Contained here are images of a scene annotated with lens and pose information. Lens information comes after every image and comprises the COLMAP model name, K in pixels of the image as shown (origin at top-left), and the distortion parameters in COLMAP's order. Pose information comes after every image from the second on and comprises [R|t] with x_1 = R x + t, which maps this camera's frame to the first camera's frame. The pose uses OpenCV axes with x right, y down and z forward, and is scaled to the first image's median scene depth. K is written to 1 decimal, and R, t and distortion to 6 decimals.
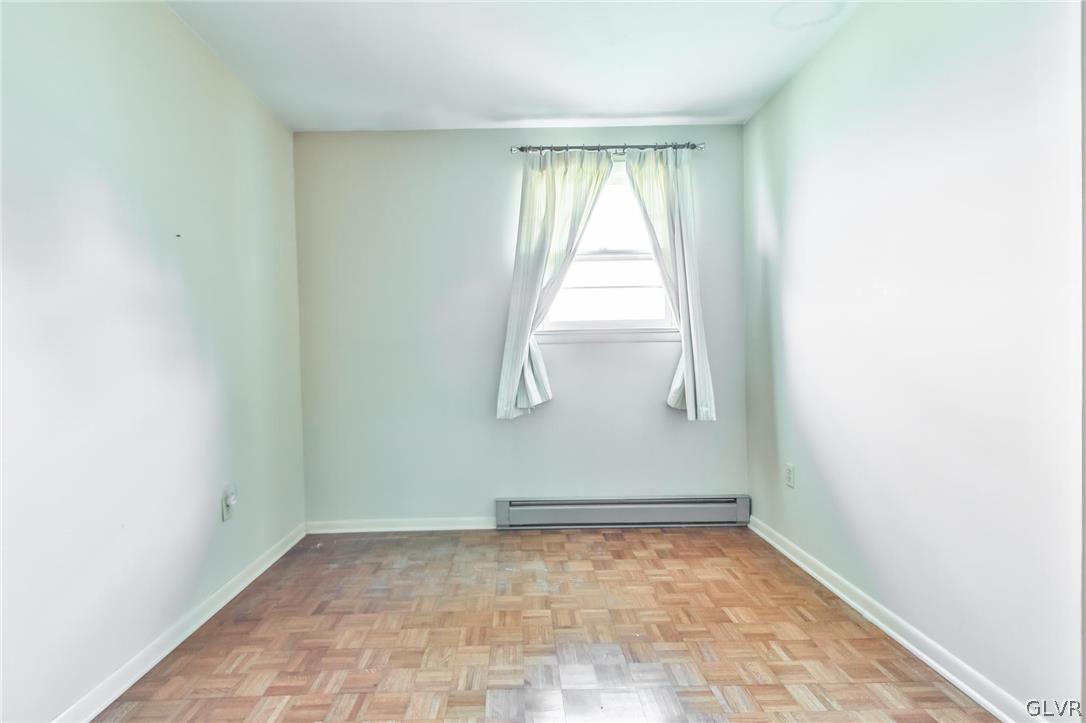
lens RADIAL K [[491.2, 0, 523.3], [0, 491.2, 365.1], [0, 0, 1]] dist [0.028279, -0.015645]
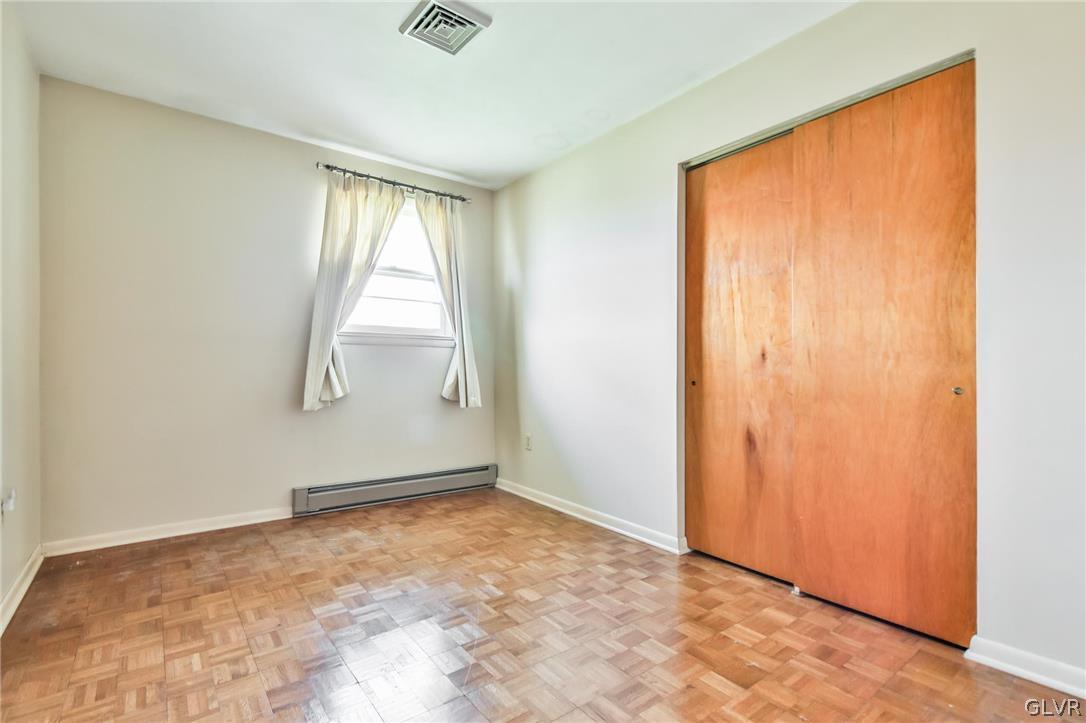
lens RADIAL K [[491.2, 0, 523.3], [0, 491.2, 365.1], [0, 0, 1]] dist [0.028279, -0.015645]
pose [[0.814967, 0.026541, 0.578900, -0.285373], [-0.009715, 0.999436, -0.032145, 0.039309], [-0.579426, 0.020573, 0.814765, -0.155705]]
